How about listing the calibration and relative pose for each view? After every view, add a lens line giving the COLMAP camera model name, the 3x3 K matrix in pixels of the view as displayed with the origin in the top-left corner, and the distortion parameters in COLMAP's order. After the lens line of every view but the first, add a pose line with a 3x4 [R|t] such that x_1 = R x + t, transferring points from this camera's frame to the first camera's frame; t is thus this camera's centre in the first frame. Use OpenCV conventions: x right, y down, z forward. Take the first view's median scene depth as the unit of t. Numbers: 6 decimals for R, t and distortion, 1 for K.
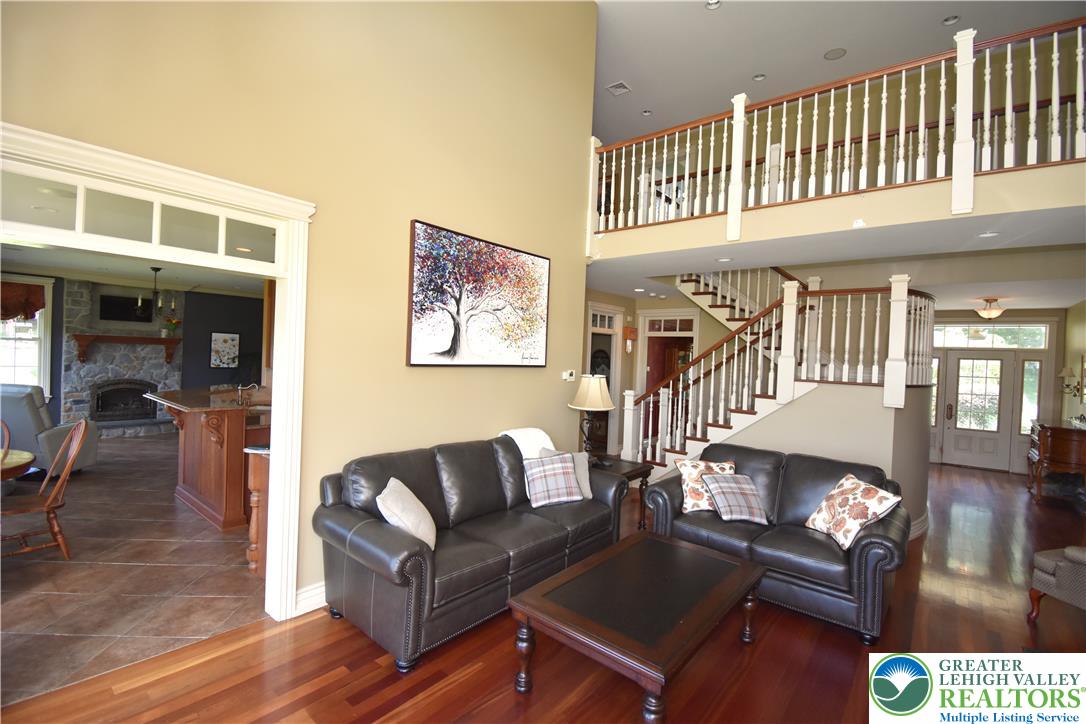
lens RADIAL K [[479.8, 0, 540.5], [0, 479.8, 356.9], [0, 0, 1]] dist [0.011269, -0.018055]
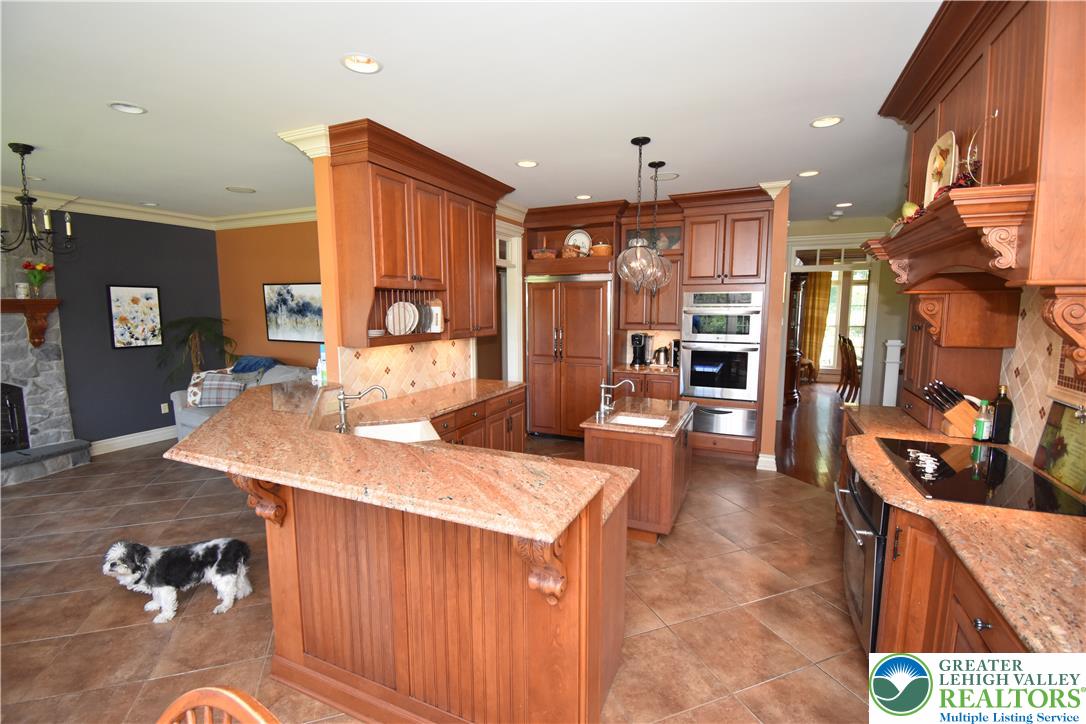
lens RADIAL K [[479.8, 0, 544.7], [0, 479.8, 366.0], [0, 0, 1]] dist [0.011269, -0.018055]
pose [[0.962973, -0.073027, 0.259521, -0.405006], [0.040855, 0.991026, 0.127270, -0.010523], [-0.266486, -0.111955, 0.957315, 0.368447]]
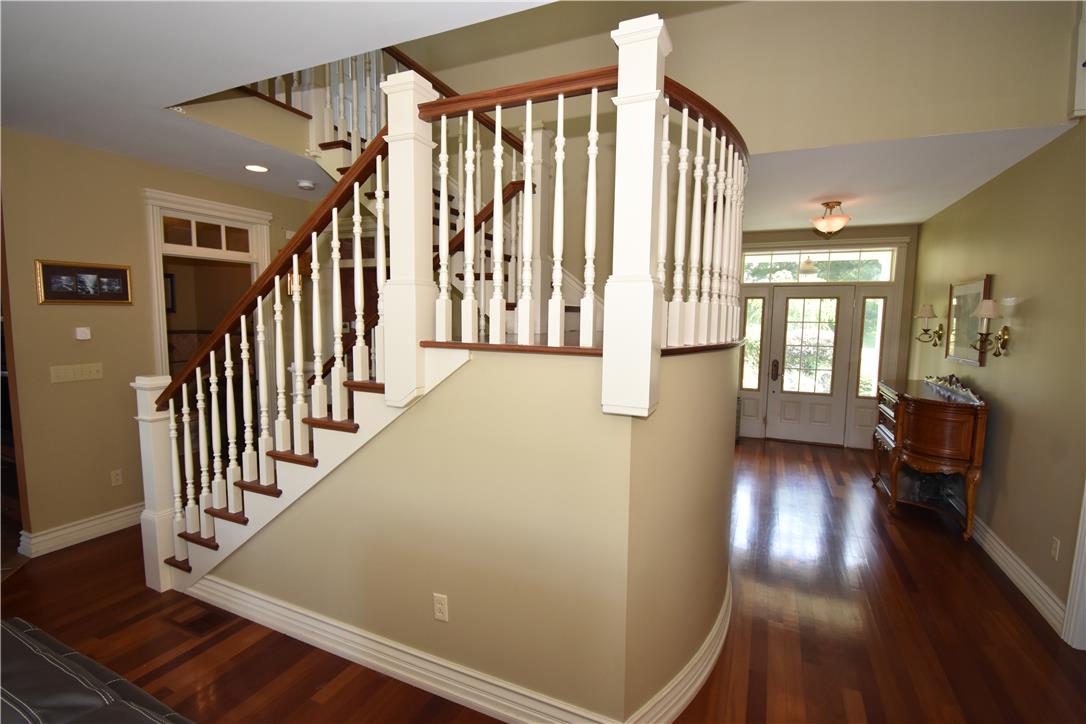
lens RADIAL K [[479.8, 0, 536.8], [0, 479.8, 353.7], [0, 0, 1]] dist [0.011269, -0.018055]
pose [[0.971221, -0.045343, 0.233825, 0.373385], [0.025340, 0.995811, 0.087852, 0.017158], [-0.236829, -0.079399, 0.968302, 0.427173]]
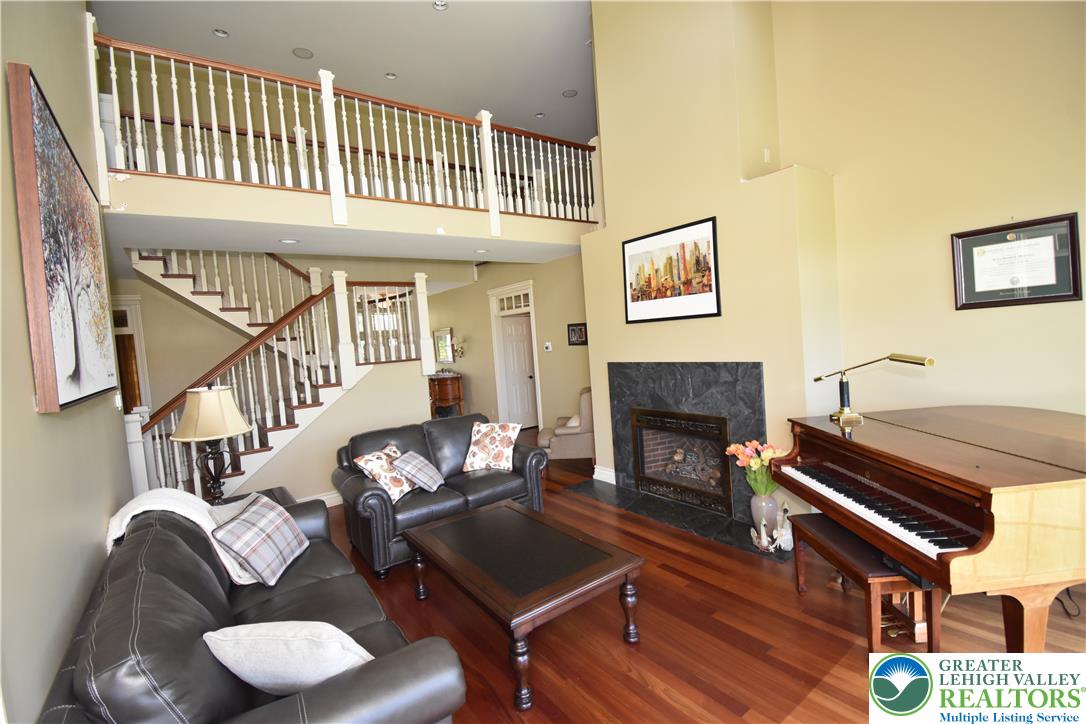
lens RADIAL K [[479.8, 0, 542.8], [0, 479.8, 360.0], [0, 0, 1]] dist [0.011269, -0.018055]
pose [[0.240381, -0.102742, 0.965226, -0.284109], [0.084875, 0.992799, 0.084539, -0.011985], [-0.966961, 0.061602, 0.247370, 0.235519]]
